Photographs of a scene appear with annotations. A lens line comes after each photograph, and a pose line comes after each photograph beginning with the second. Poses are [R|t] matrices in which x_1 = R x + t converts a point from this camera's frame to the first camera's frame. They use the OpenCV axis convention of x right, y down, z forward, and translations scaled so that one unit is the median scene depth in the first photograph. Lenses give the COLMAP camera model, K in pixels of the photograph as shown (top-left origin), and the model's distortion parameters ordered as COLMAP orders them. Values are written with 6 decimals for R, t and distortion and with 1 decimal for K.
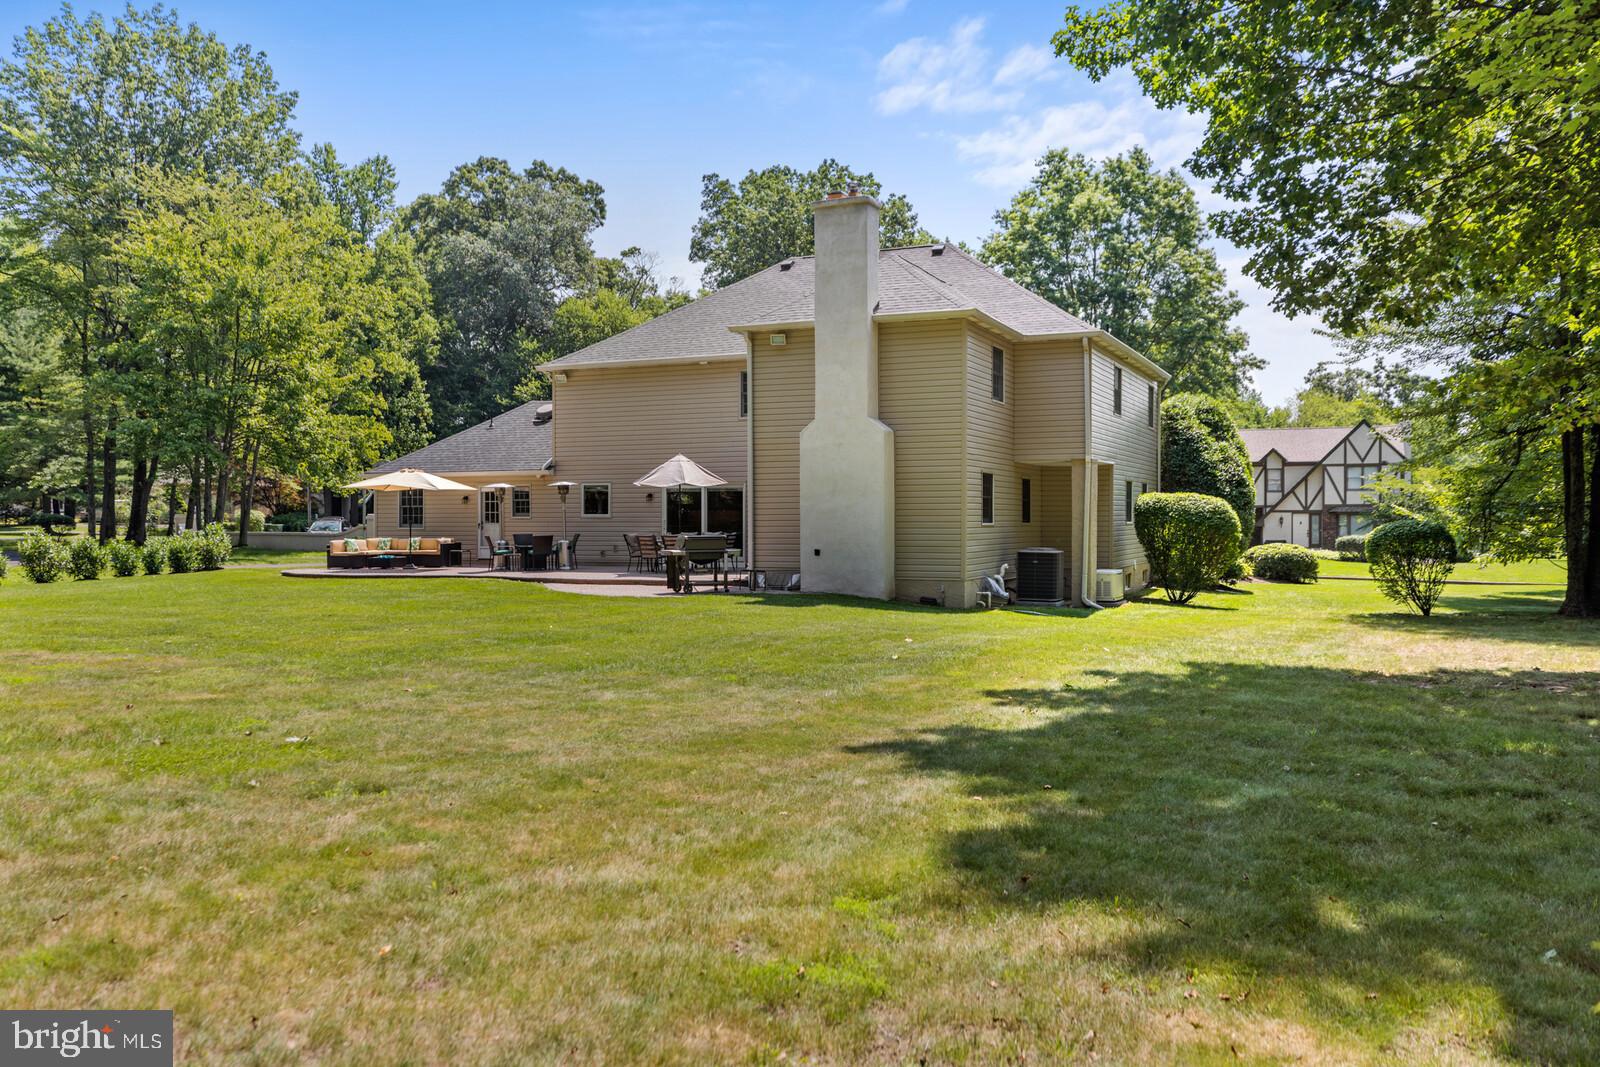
lens RADIAL K [[1260.1, 0, 803.5], [0, 1260.1, 525.4], [0, 0, 1]] dist [-0.011446, -0.004978]
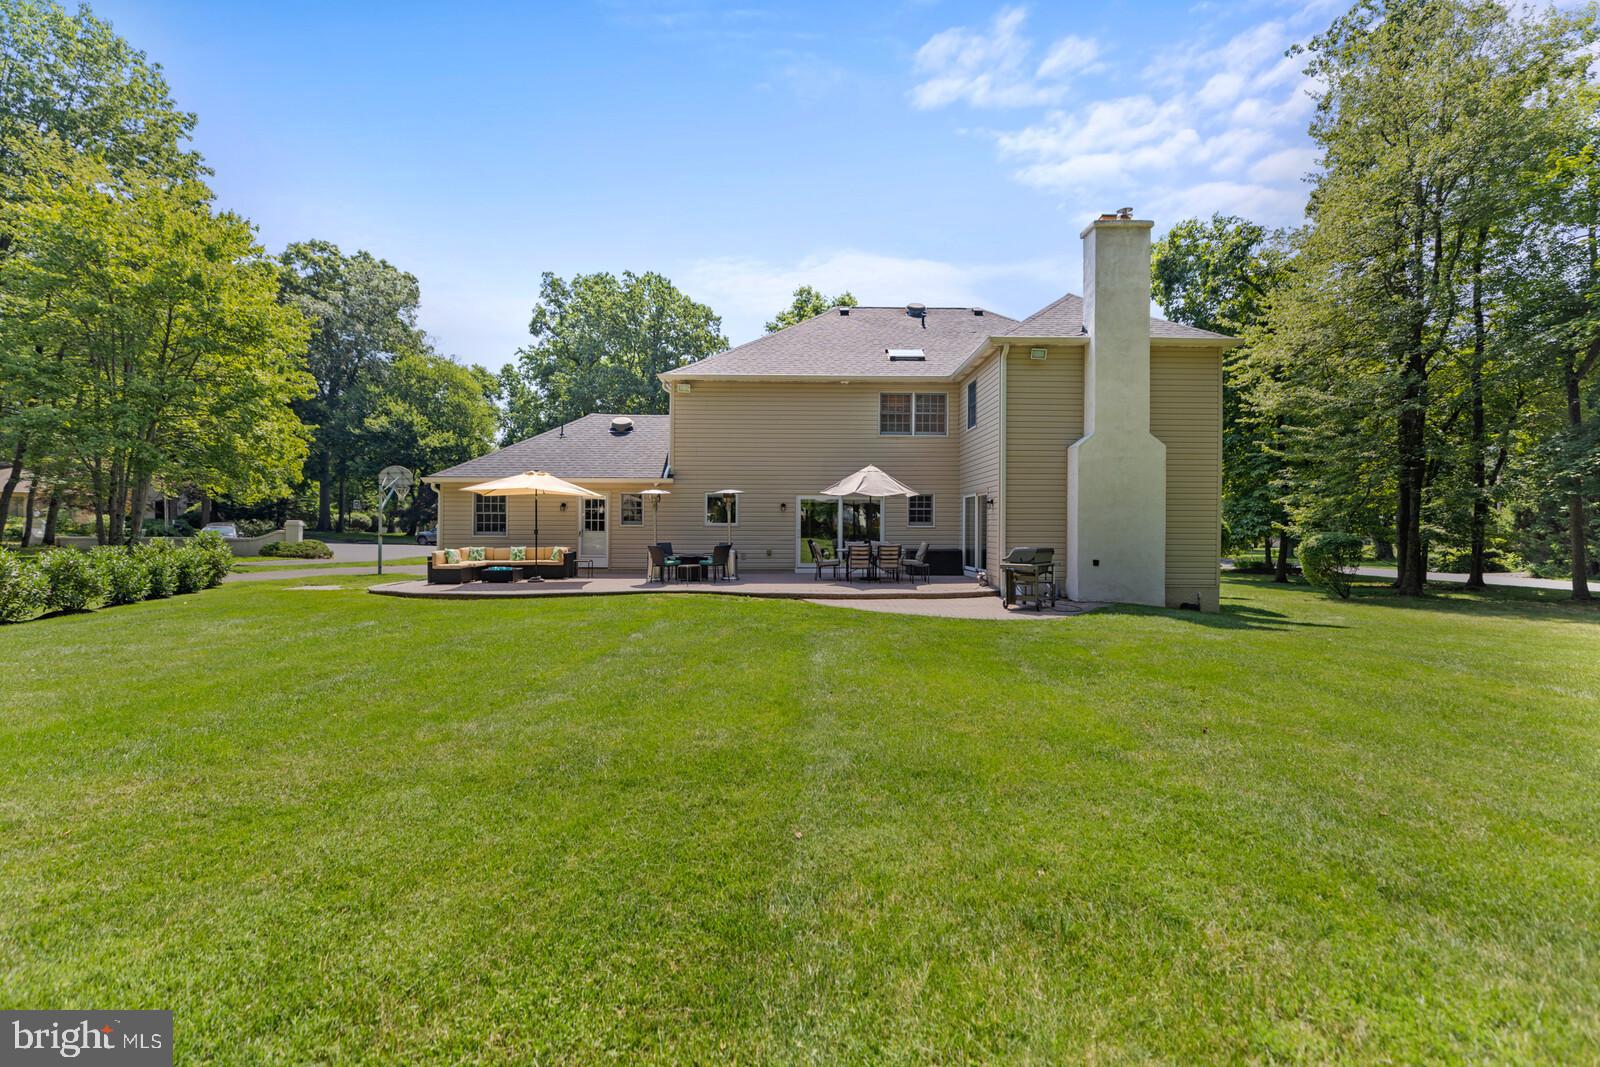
lens RADIAL K [[704.4, 0, 787.9], [0, 704.4, 531.2], [0, 0, 1]] dist [0.000734, 0.000803]
pose [[0.906868, 0.002606, 0.421406, -0.337553], [-0.003217, 0.999995, 0.000739, -0.002800], [-0.421402, -0.002026, 0.906872, 0.432025]]
